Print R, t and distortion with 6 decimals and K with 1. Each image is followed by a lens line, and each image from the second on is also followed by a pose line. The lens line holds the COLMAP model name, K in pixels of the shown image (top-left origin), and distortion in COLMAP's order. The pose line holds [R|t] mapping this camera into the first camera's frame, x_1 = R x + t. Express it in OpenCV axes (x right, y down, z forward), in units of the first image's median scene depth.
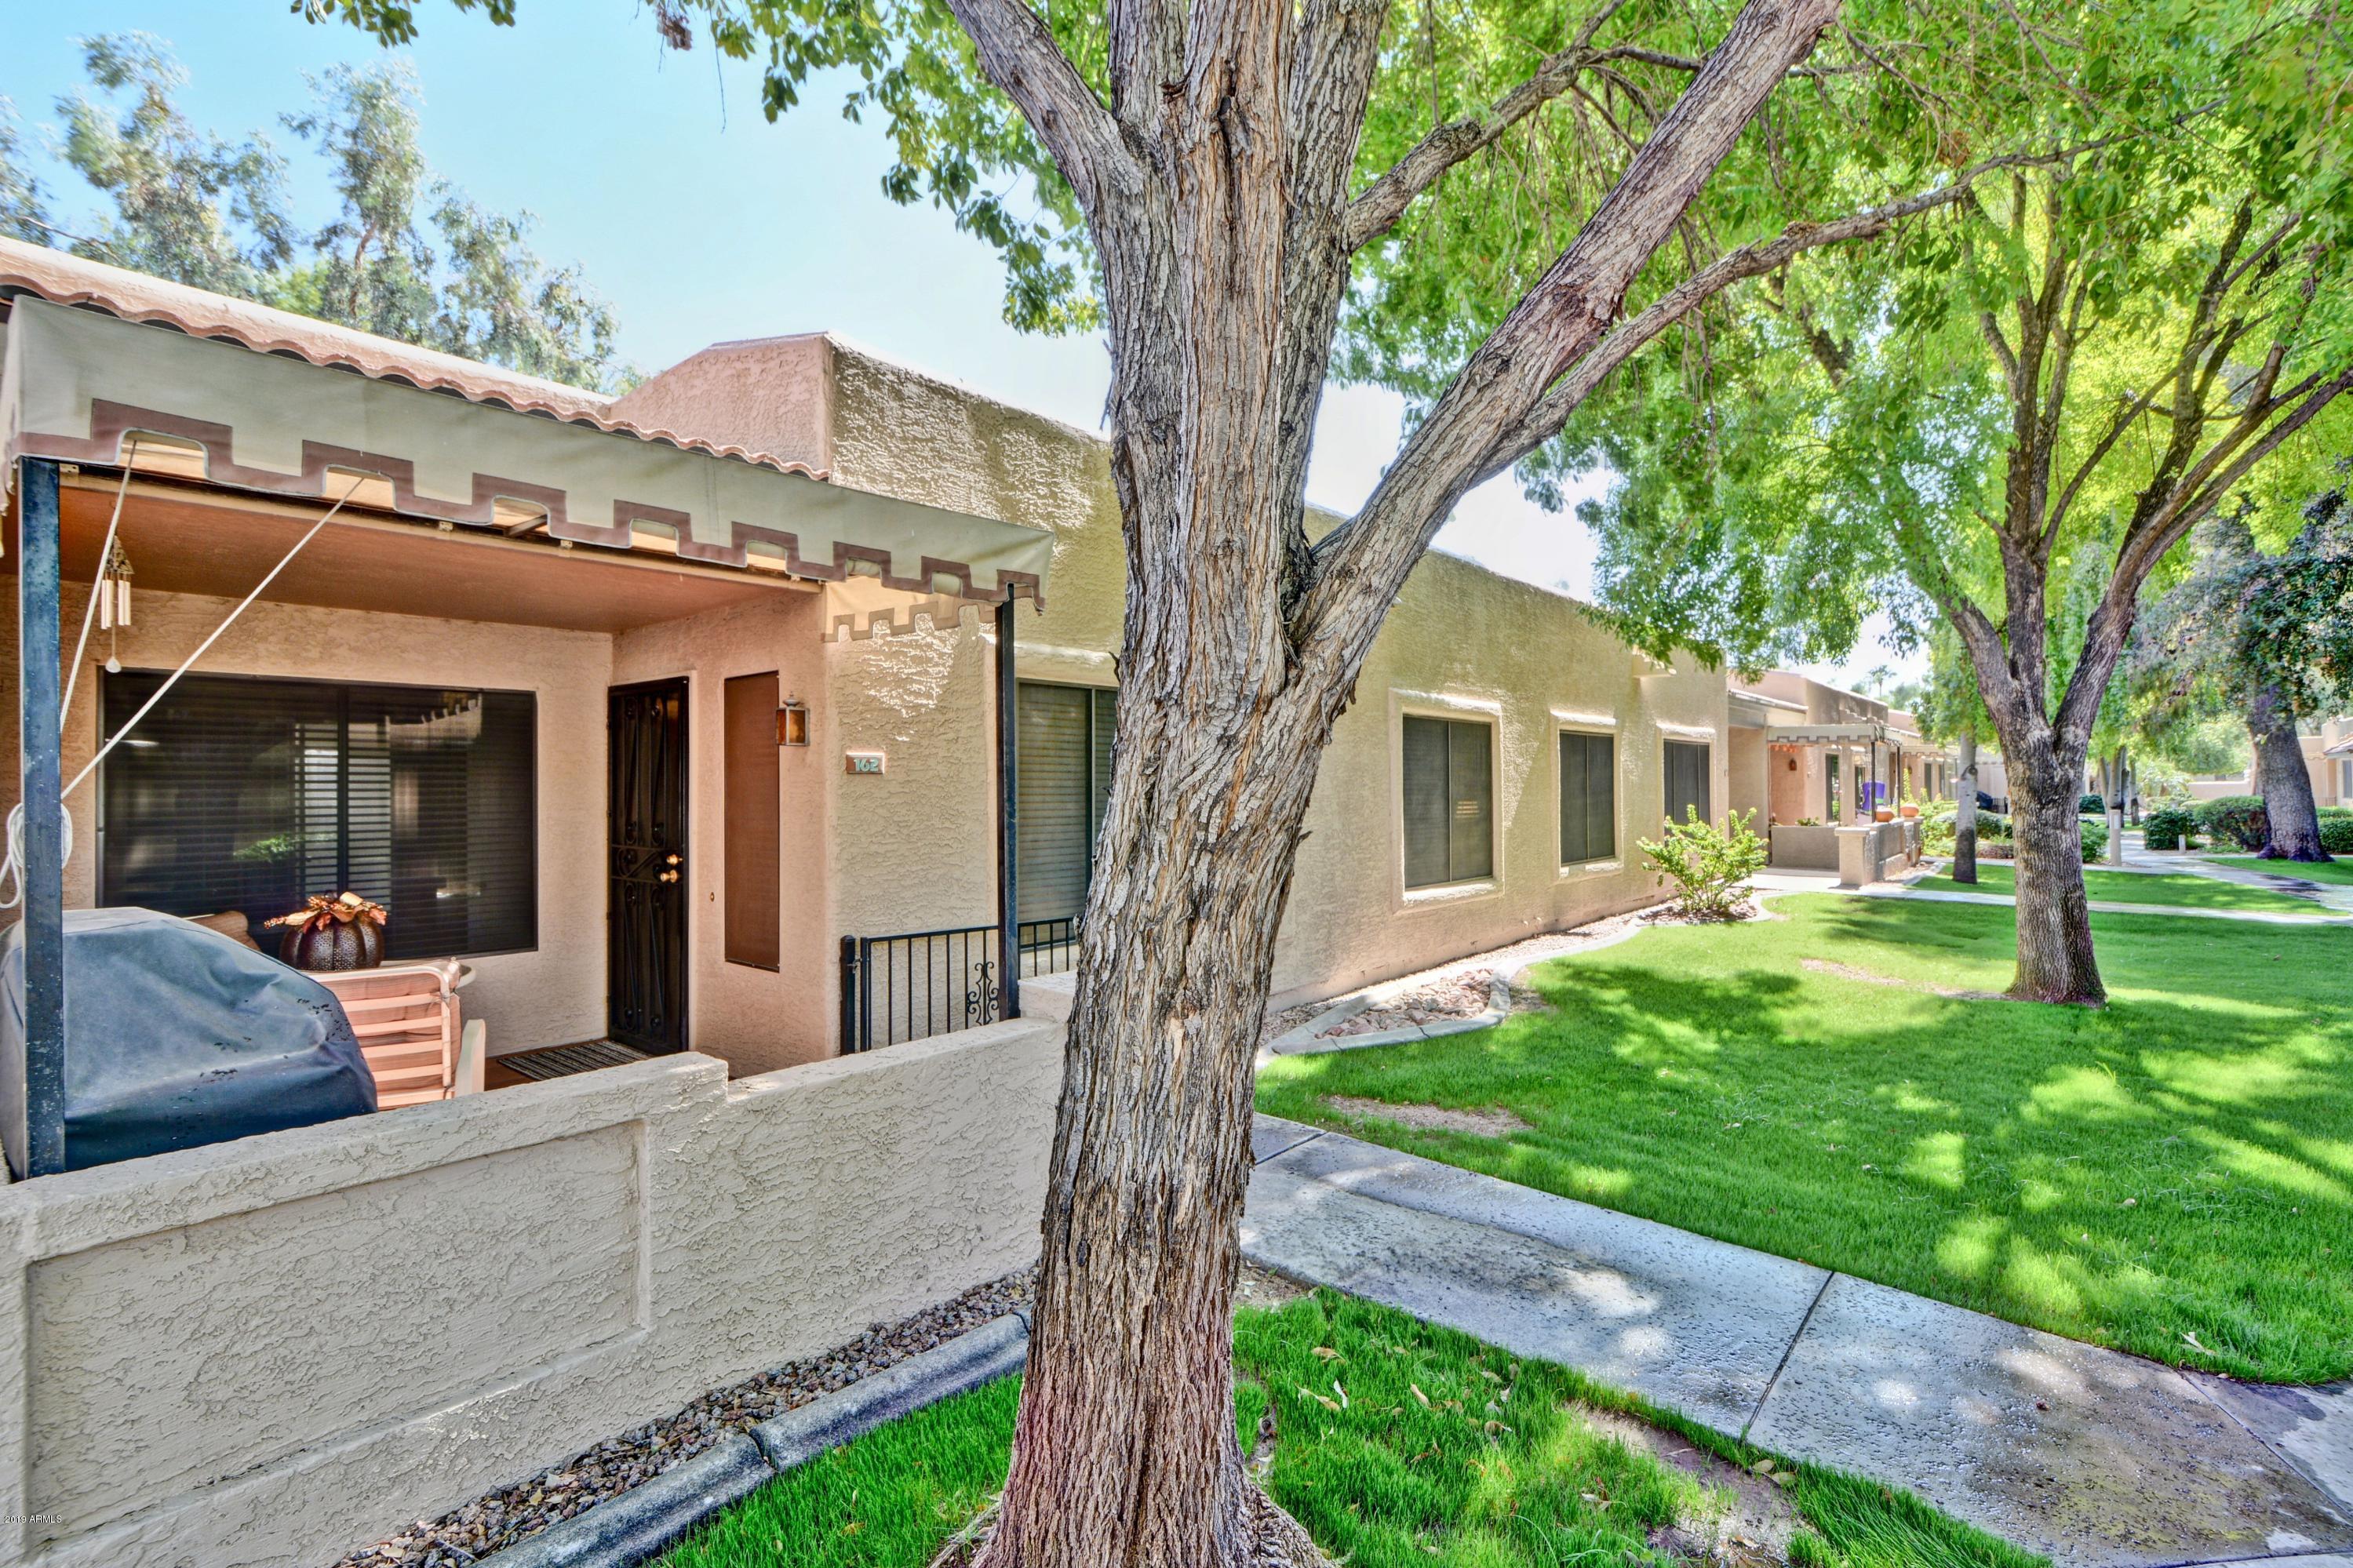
lens RADIAL K [[1061.5, 0, 1192.4], [0, 1061.5, 773.9], [0, 0, 1]] dist [0.000251, -0.000378]
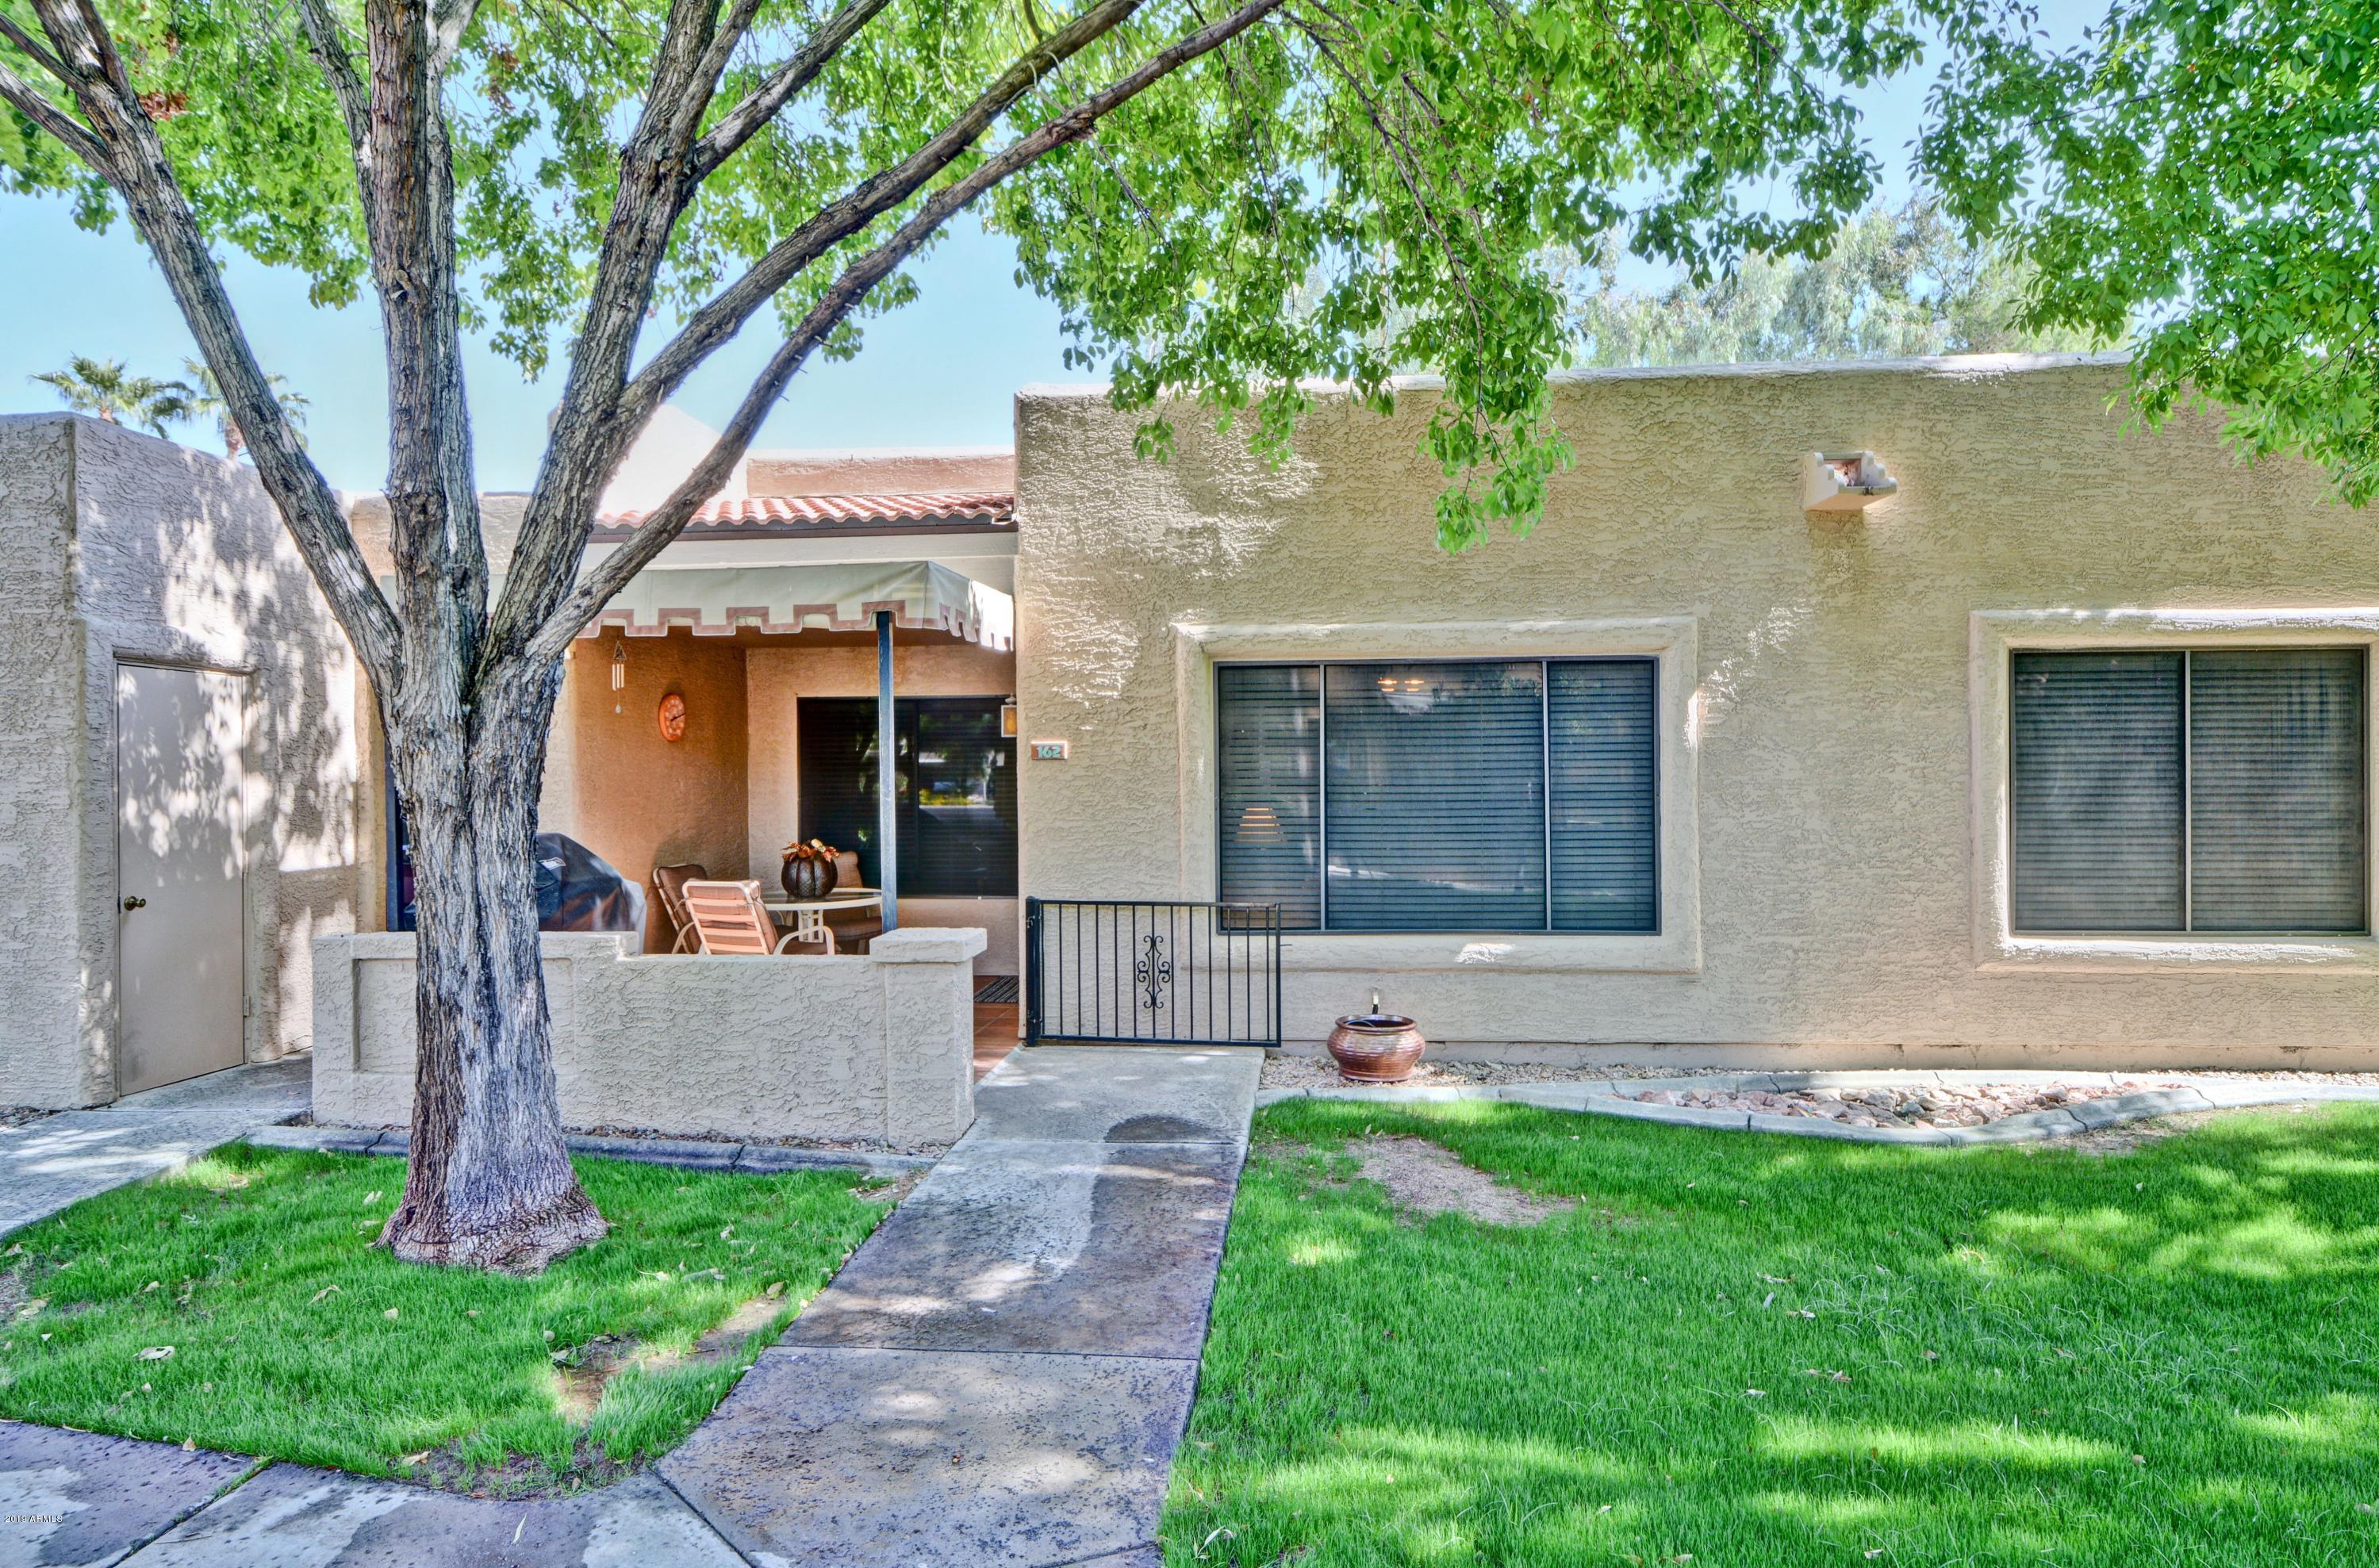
lens RADIAL K [[1318.9, 0, 1188.1], [0, 1318.9, 775.4], [0, 0, 1]] dist [-0.018564, 0.000166]
pose [[0.584282, 0.000319, -0.811550, 0.913815], [0.013296, 0.999862, 0.009966, 0.004585], [0.811442, -0.016613, 0.584197, 0.267308]]
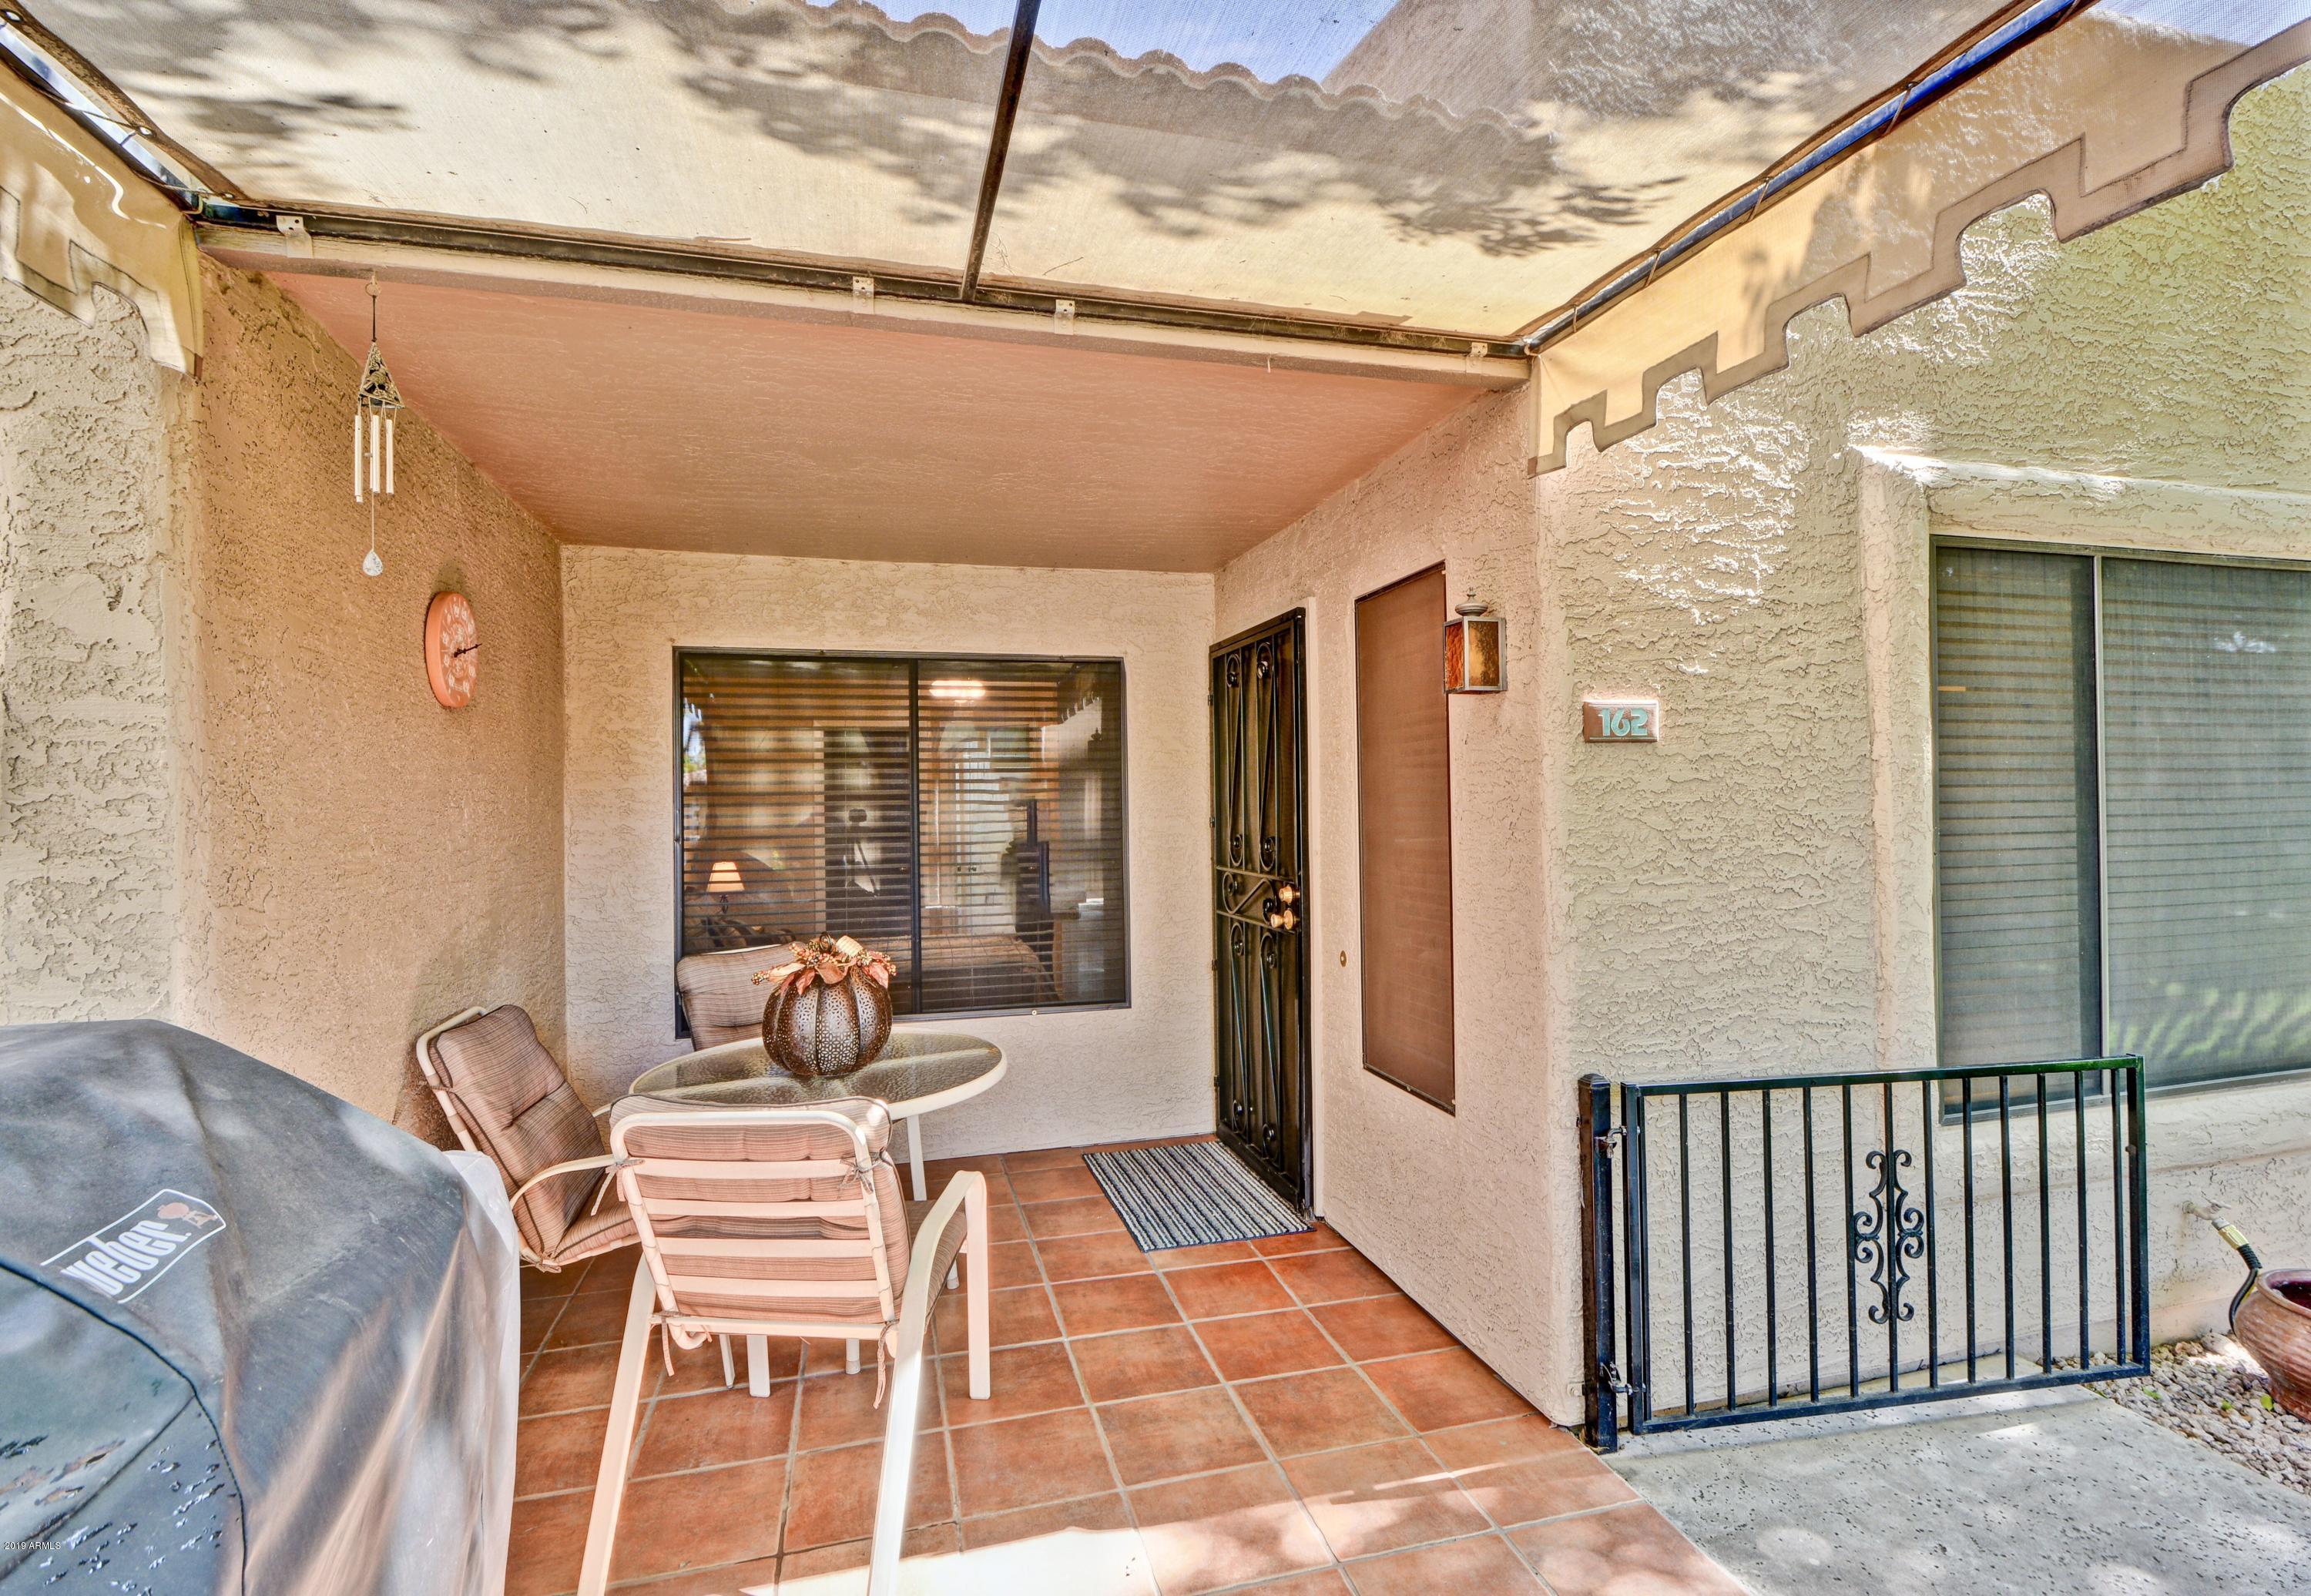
lens RADIAL K [[1108.7, 0, 1178.2], [0, 1108.7, 798.7], [0, 0, 1]] dist [-0.005325, -0.000260]
pose [[0.831708, -0.009521, -0.555131, -0.187113], [0.017805, 0.999796, 0.009529, 0.016813], [0.554927, -0.017810, 0.831708, 0.444490]]
